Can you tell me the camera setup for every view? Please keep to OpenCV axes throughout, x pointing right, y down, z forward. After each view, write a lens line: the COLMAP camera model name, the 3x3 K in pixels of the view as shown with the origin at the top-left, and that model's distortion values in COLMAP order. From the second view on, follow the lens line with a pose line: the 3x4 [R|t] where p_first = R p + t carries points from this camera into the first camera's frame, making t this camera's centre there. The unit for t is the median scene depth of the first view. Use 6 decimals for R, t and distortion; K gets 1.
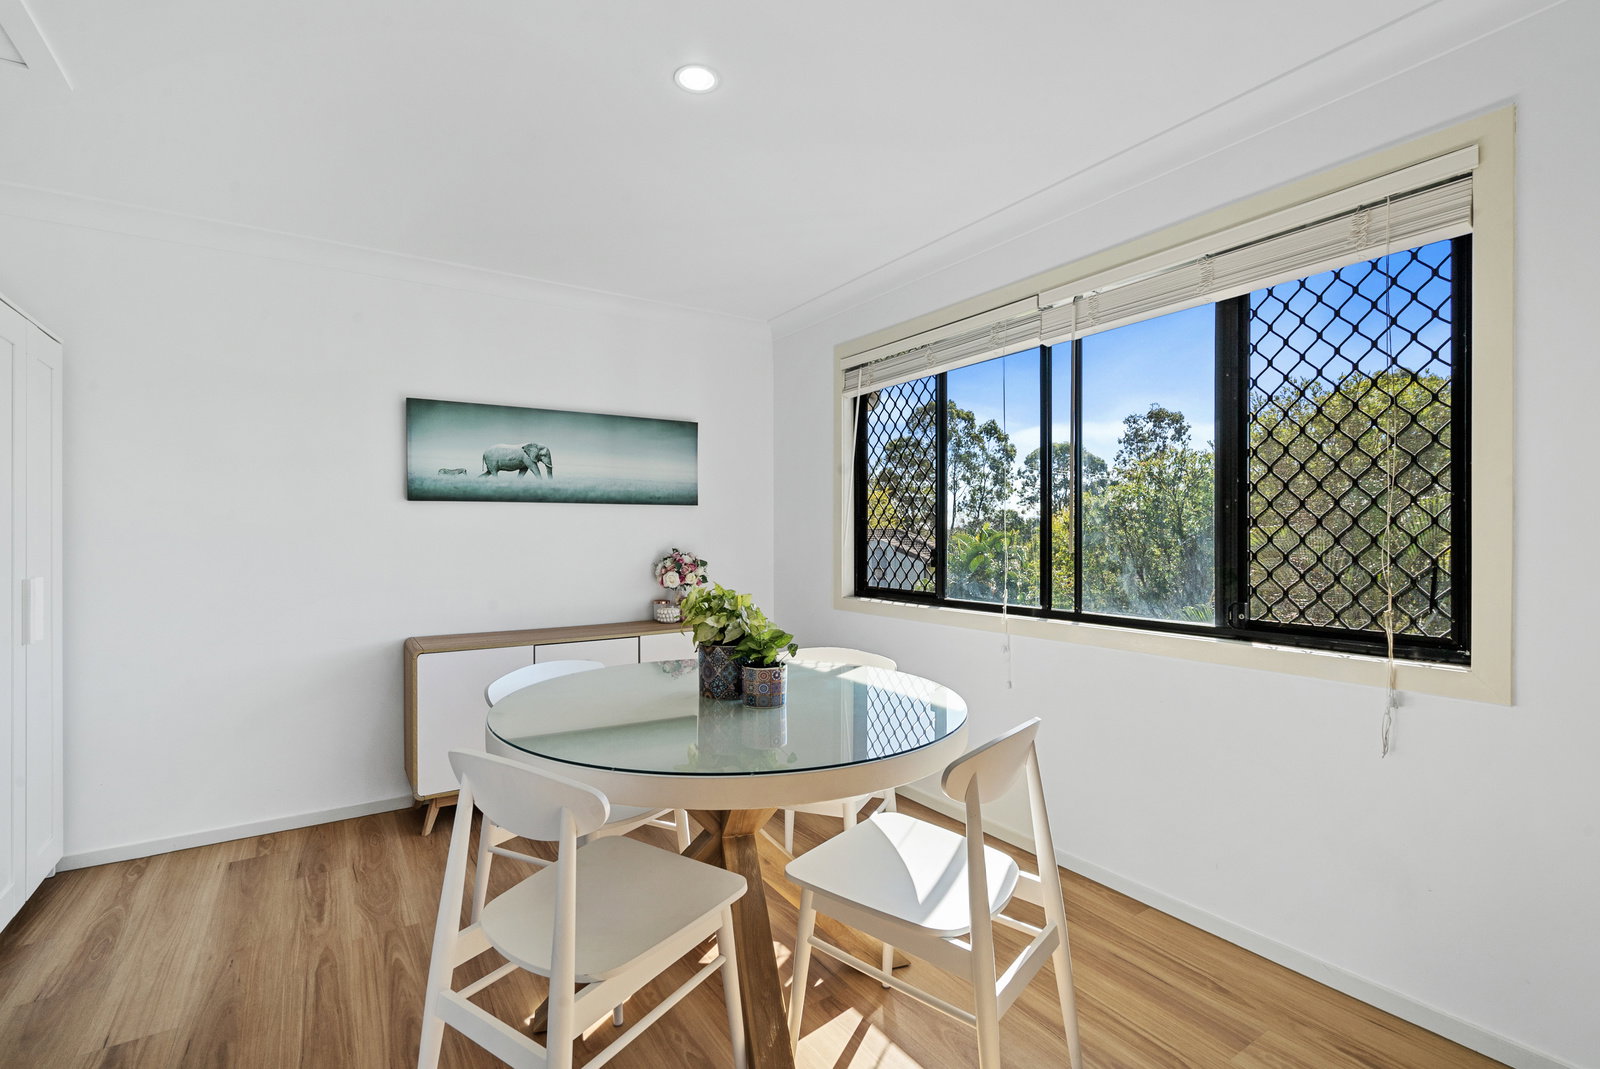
lens RADIAL K [[740.2, 0, 804.1], [0, 740.2, 532.8], [0, 0, 1]] dist [-0.003647, 0.002560]
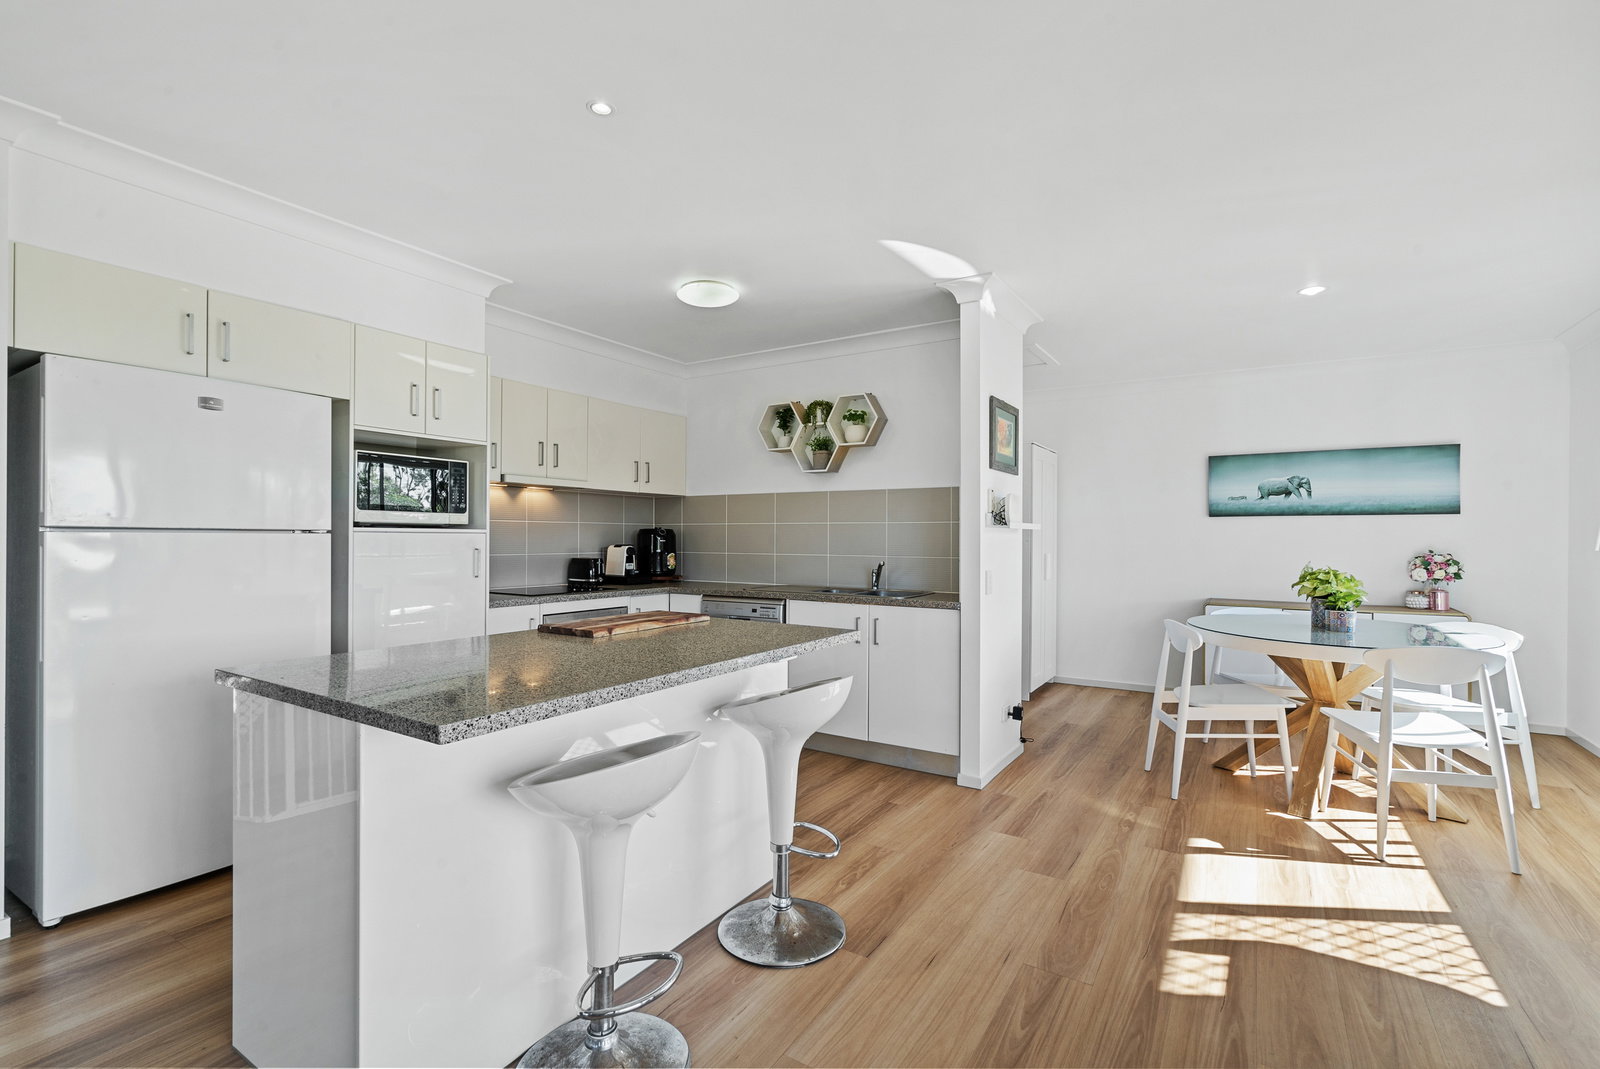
lens RADIAL K [[740.2, 0, 804.9], [0, 740.2, 537.6], [0, 0, 1]] dist [-0.003647, 0.002560]
pose [[0.431648, 0.006803, -0.902016, 0.540159], [-0.003596, 0.999977, 0.005821, -0.002825], [0.902035, 0.000731, 0.431663, -0.514267]]
